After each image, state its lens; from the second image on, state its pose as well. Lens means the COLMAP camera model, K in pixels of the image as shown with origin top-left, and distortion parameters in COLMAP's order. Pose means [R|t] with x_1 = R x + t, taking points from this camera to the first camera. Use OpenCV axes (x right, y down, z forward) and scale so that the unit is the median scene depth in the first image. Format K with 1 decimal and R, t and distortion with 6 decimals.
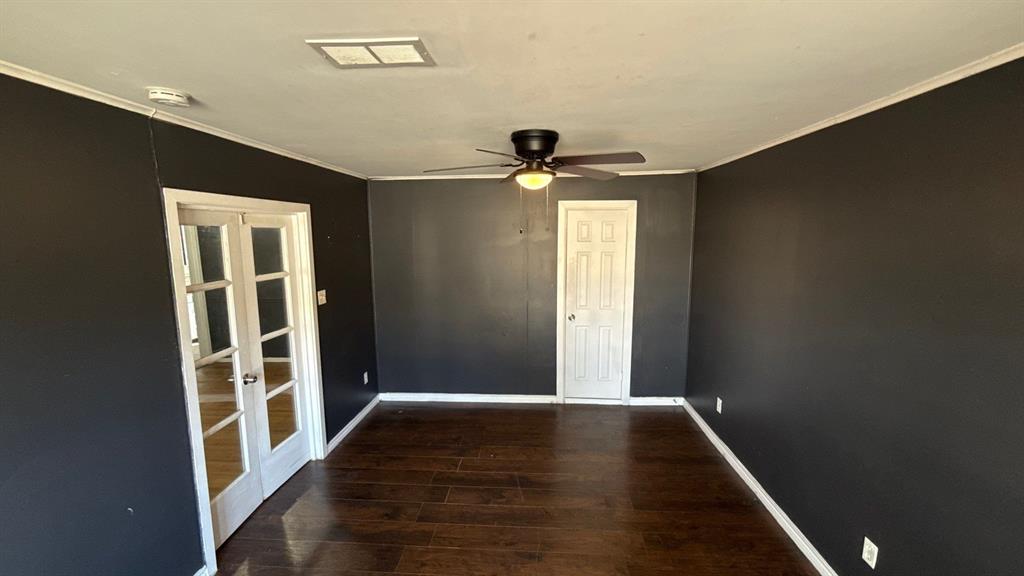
lens RADIAL K [[407.7, 0, 512.5], [0, 407.7, 286.4], [0, 0, 1]] dist [0.000577, 0.000132]
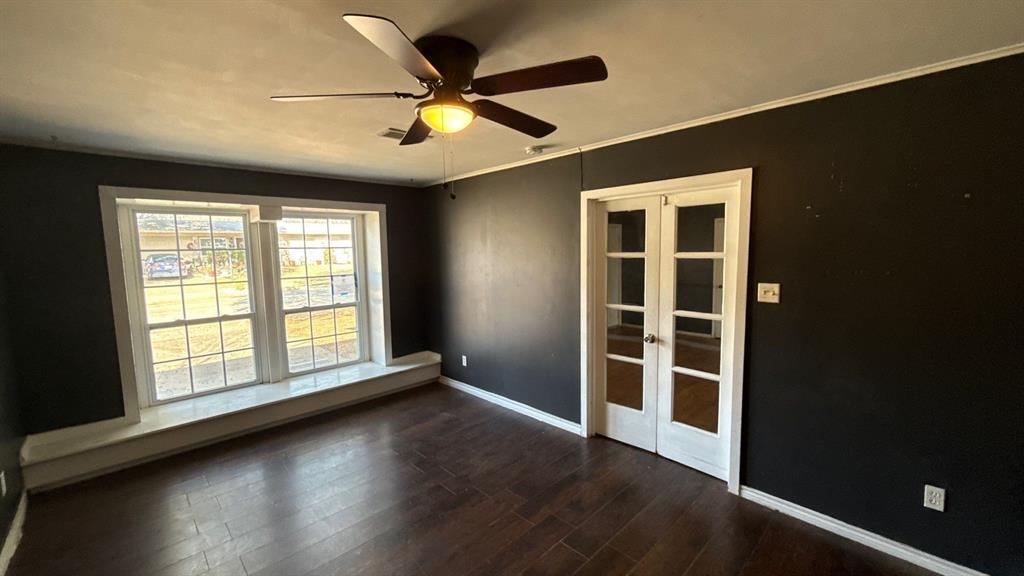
lens RADIAL K [[407.7, 0, 512.5], [0, 407.7, 286.4], [0, 0, 1]] dist [0.000577, 0.000132]
pose [[-0.663557, 0.089424, -0.742762, 0.470870], [-0.072940, 0.980367, 0.183192, -0.106063], [0.744562, 0.175735, -0.644007, 1.430792]]
